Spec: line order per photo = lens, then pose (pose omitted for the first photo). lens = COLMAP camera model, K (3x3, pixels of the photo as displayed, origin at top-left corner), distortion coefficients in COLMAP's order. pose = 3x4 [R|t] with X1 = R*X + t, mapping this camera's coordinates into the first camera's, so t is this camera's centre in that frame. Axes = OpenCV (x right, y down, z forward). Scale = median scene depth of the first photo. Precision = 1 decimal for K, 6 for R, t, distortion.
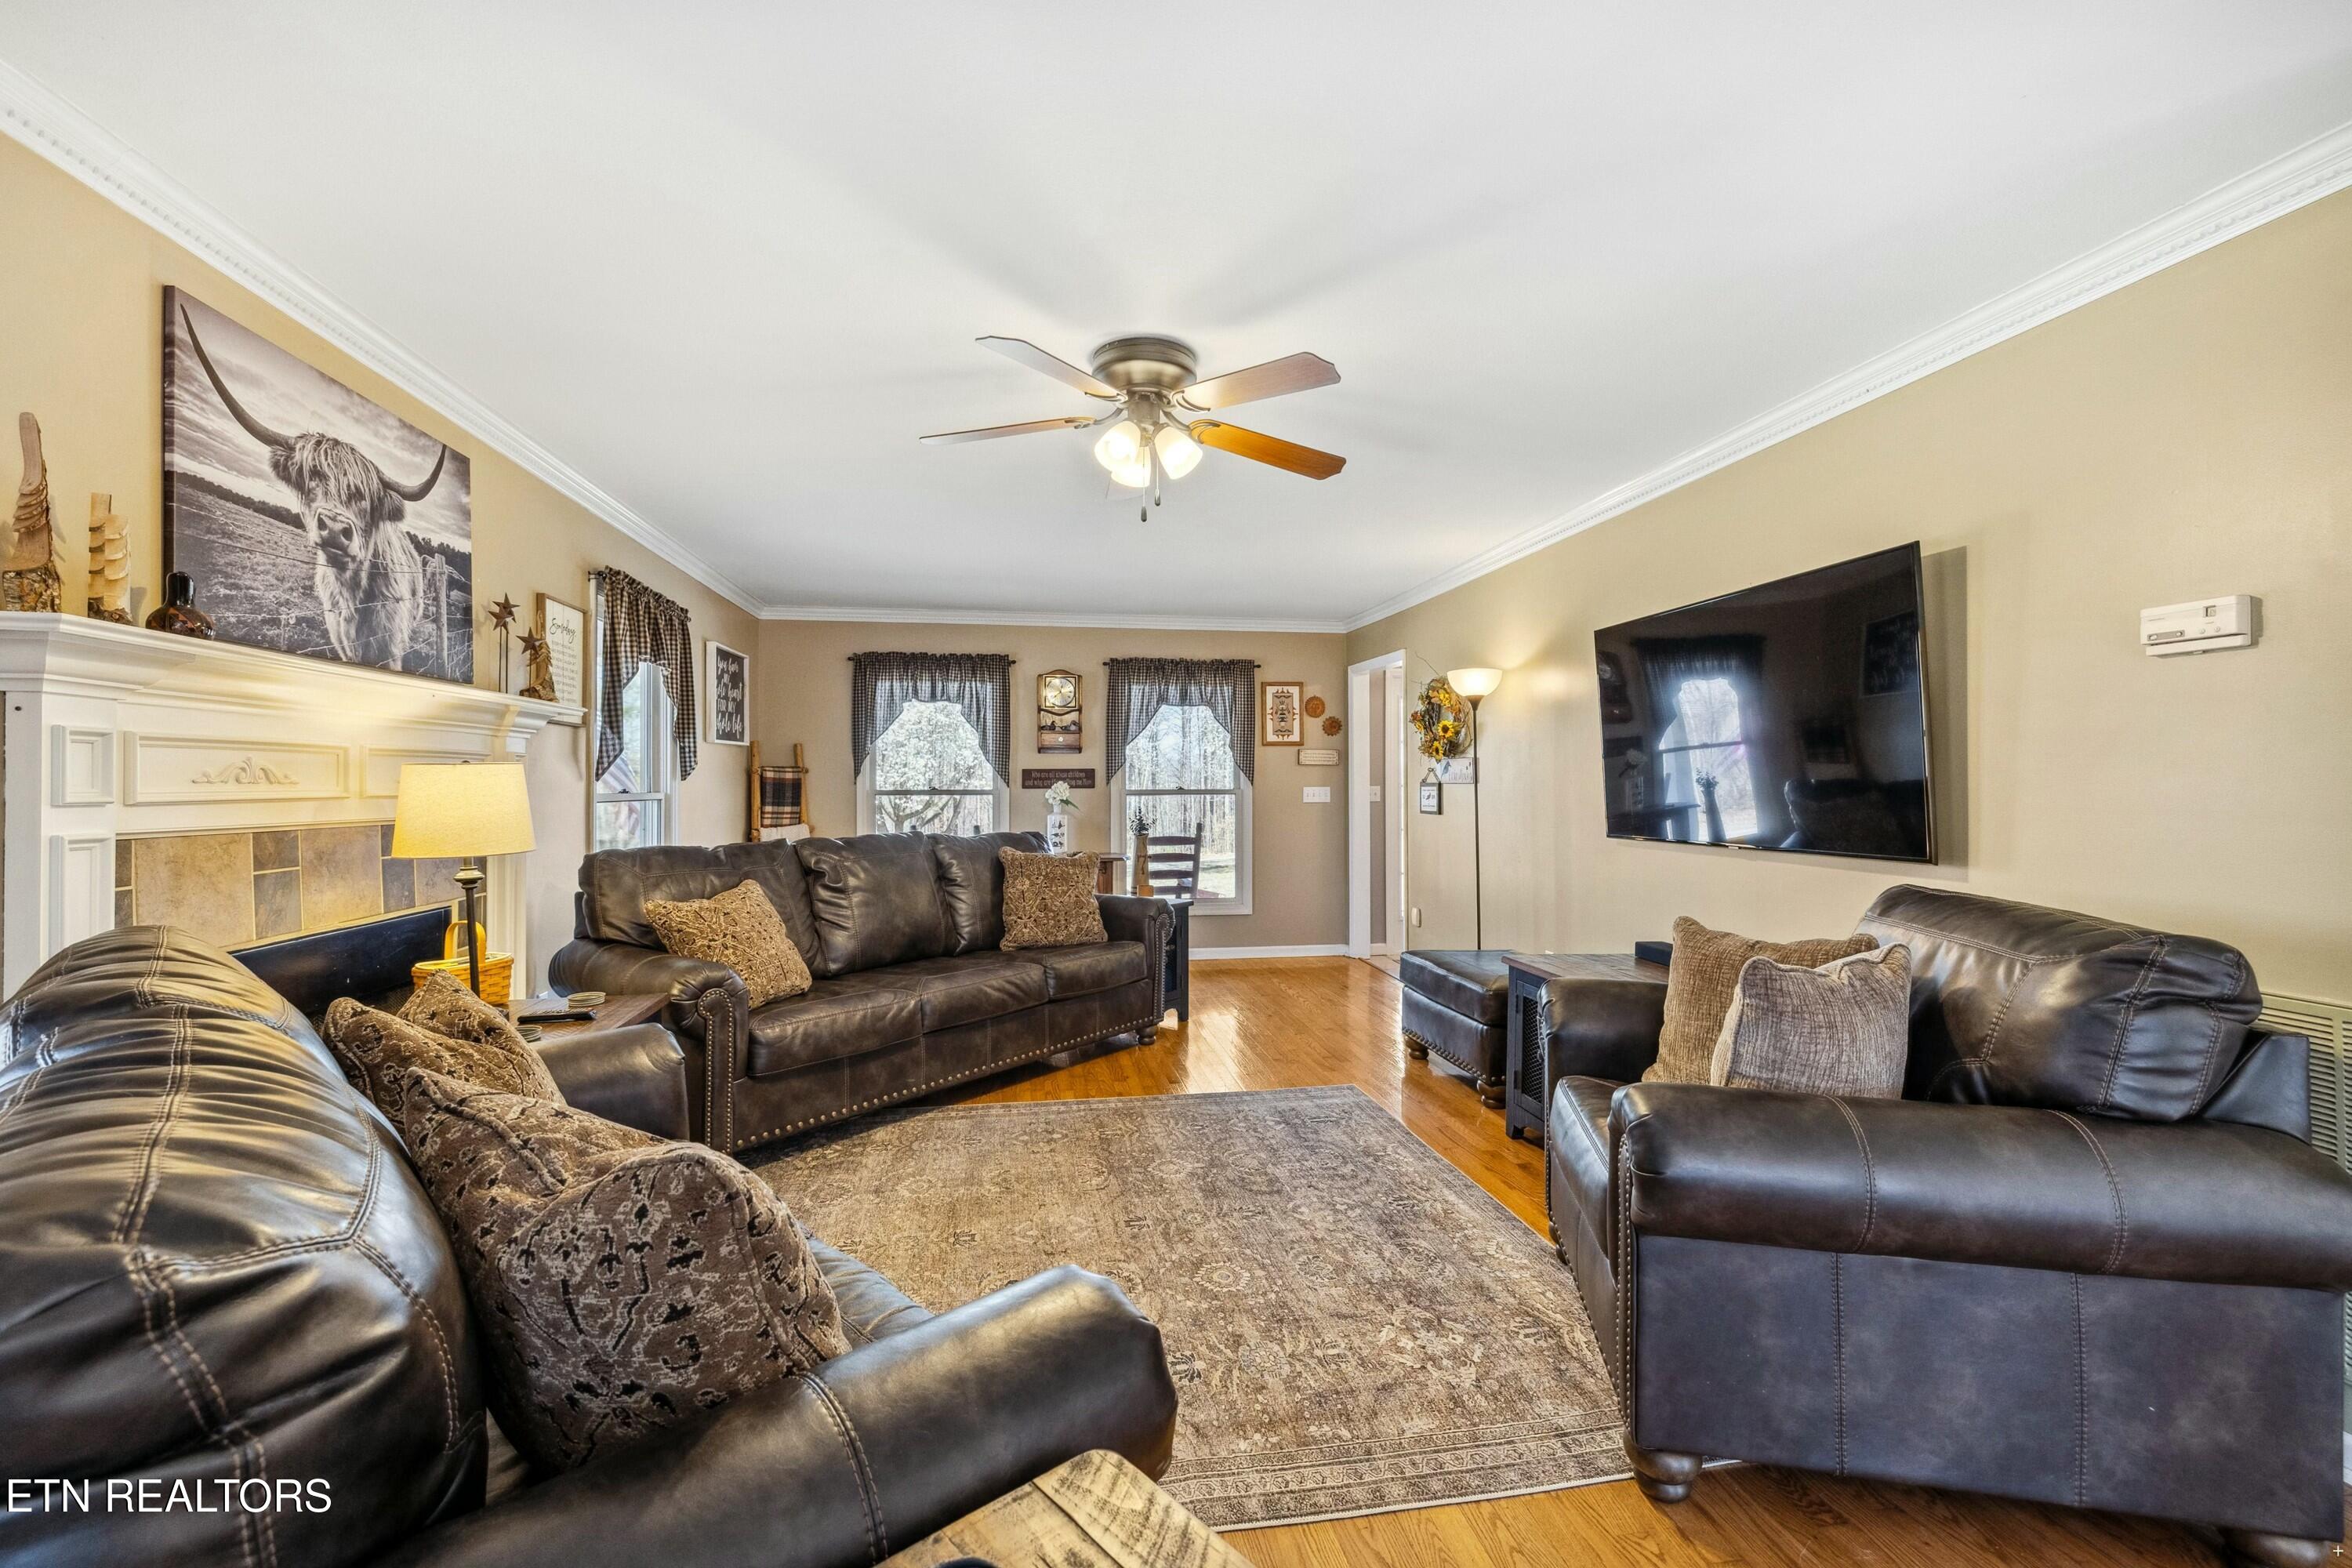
lens RADIAL K [[981.6, 0, 1170.2], [0, 981.6, 779.1], [0, 0, 1]] dist [0.000316, -0.000618]
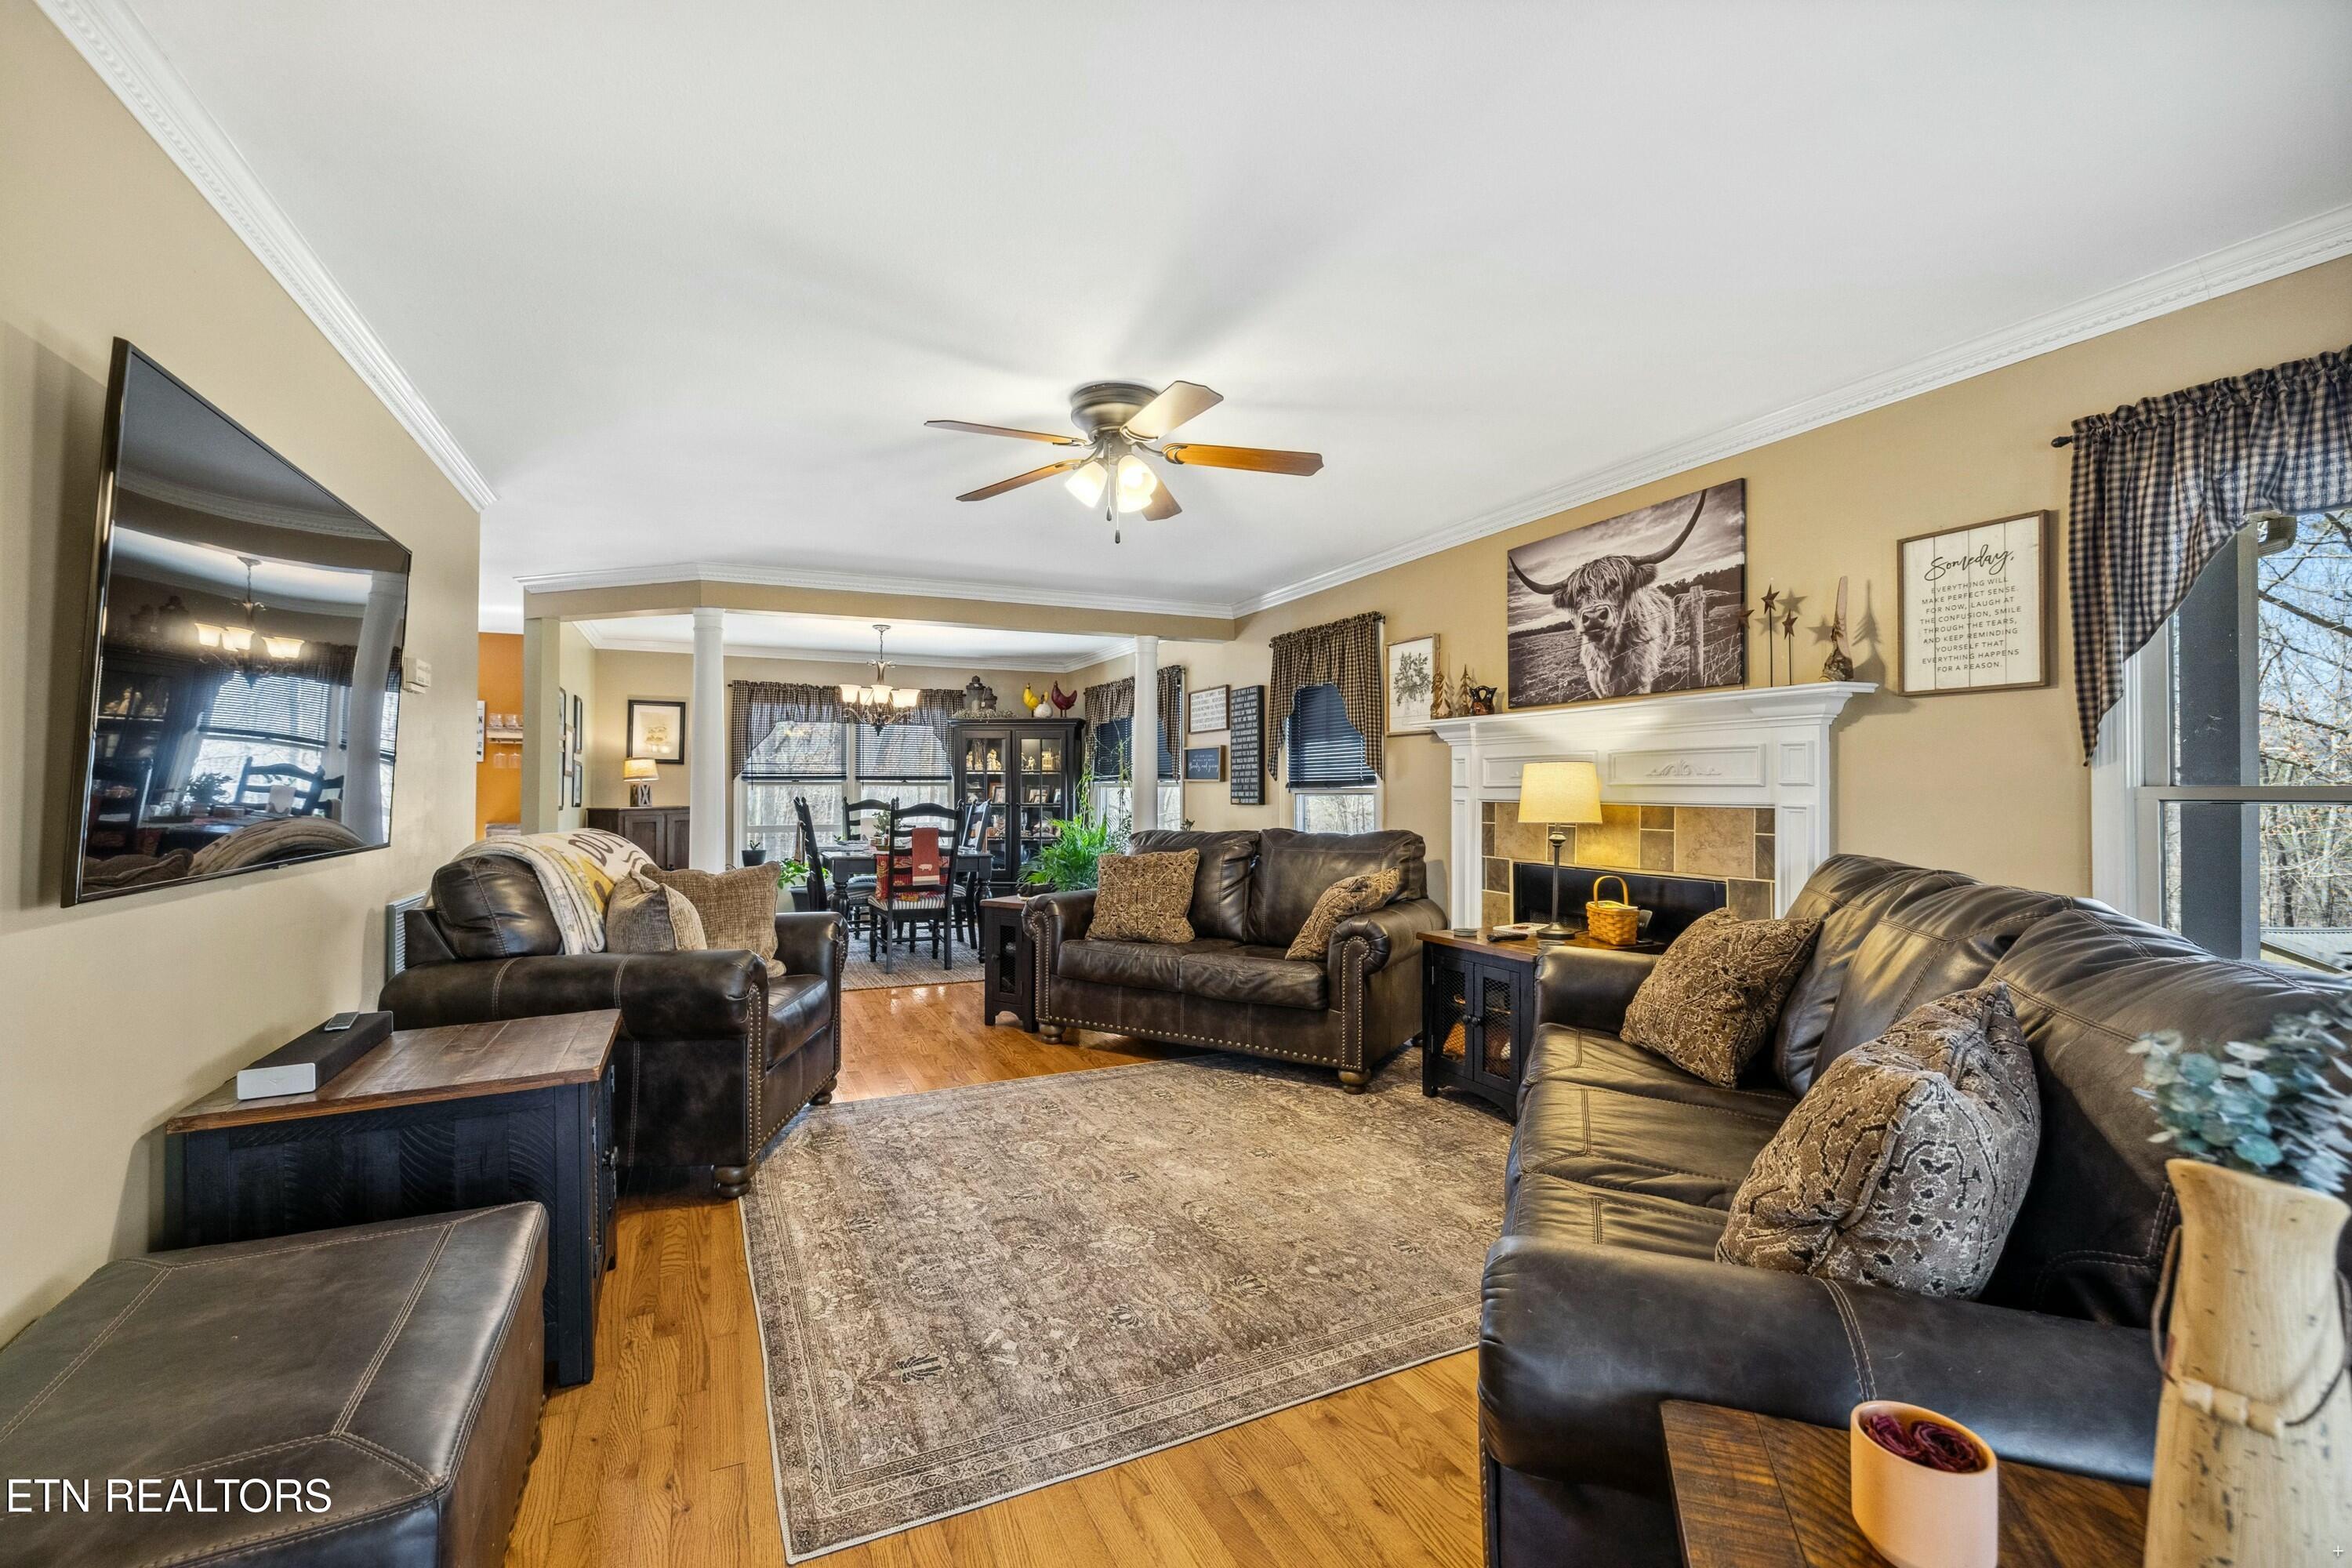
lens RADIAL K [[981.6, 0, 1169.0], [0, 981.6, 785.4], [0, 0, 1]] dist [0.000316, -0.000618]
pose [[-0.961900, 0.000155, -0.273401, 0.238654], [0.002678, 0.999957, -0.008855, 0.029586], [0.273388, -0.009250, -0.961859, 2.233129]]
